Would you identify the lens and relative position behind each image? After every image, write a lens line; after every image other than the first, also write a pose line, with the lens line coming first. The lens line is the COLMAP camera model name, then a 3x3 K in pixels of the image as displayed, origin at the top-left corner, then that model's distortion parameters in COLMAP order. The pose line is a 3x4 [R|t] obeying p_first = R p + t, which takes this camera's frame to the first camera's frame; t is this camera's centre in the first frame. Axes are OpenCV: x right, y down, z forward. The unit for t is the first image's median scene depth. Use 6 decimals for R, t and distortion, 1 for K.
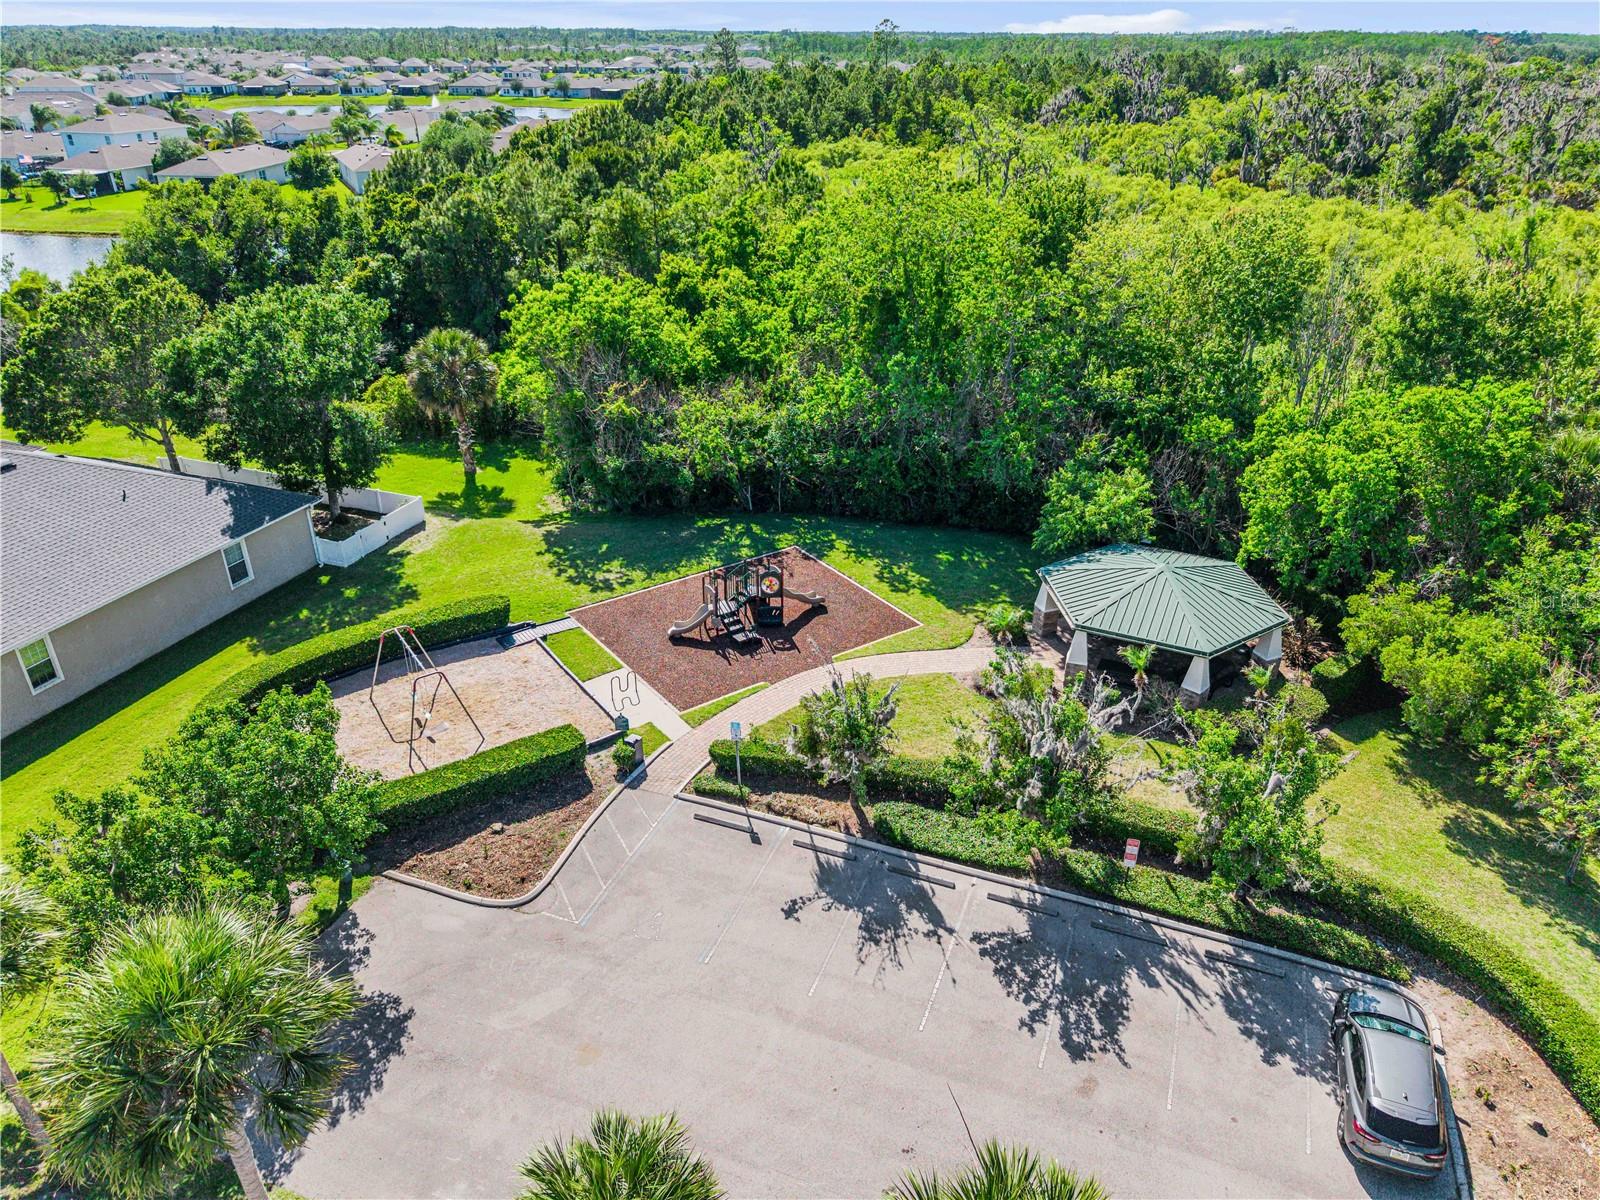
lens RADIAL K [[1077.9, 0, 800.0], [0, 1077.9, 600.0], [0, 0, 1]] dist [0.004612, -0.003431]
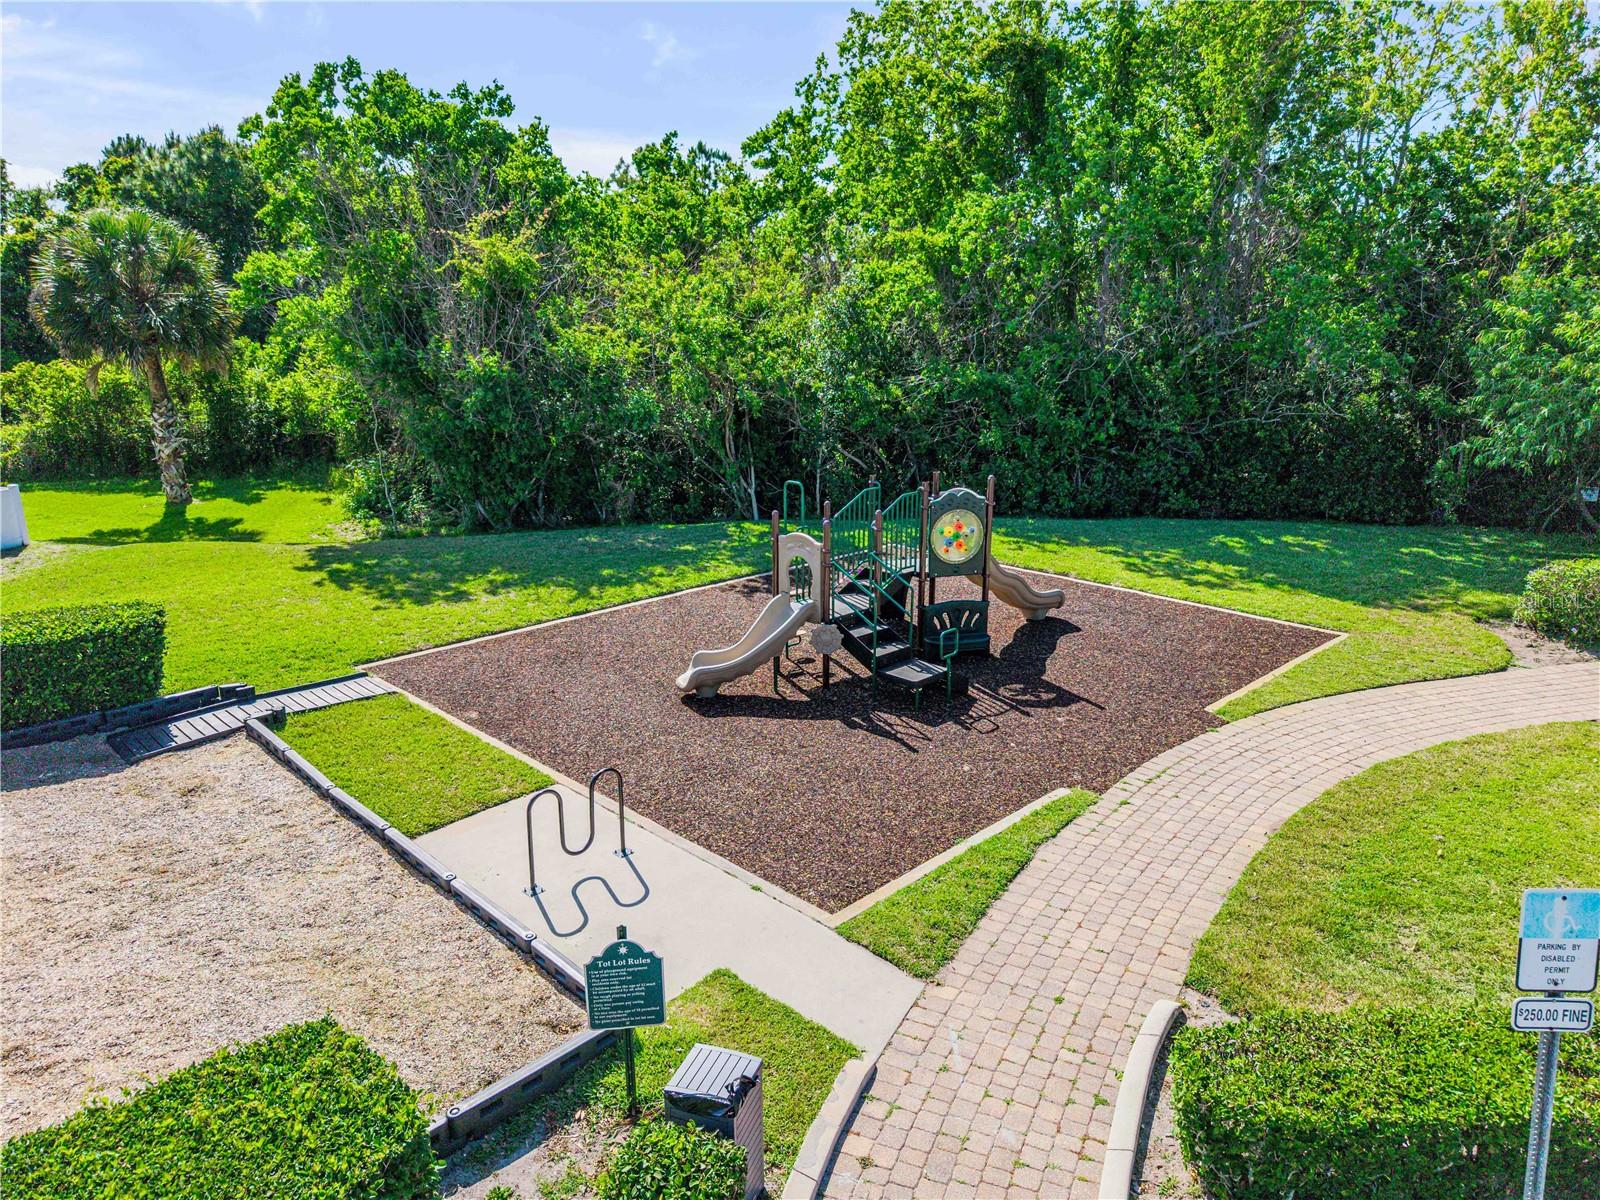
lens RADIAL K [[1077.9, 0, 800.0], [0, 1077.9, 600.0], [0, 0, 1]] dist [0.004612, -0.003431]
pose [[0.987329, -0.052703, 0.149681, -0.133180], [0.083213, 0.975101, -0.205556, 0.075175], [-0.135120, 0.215407, 0.967131, 0.669114]]
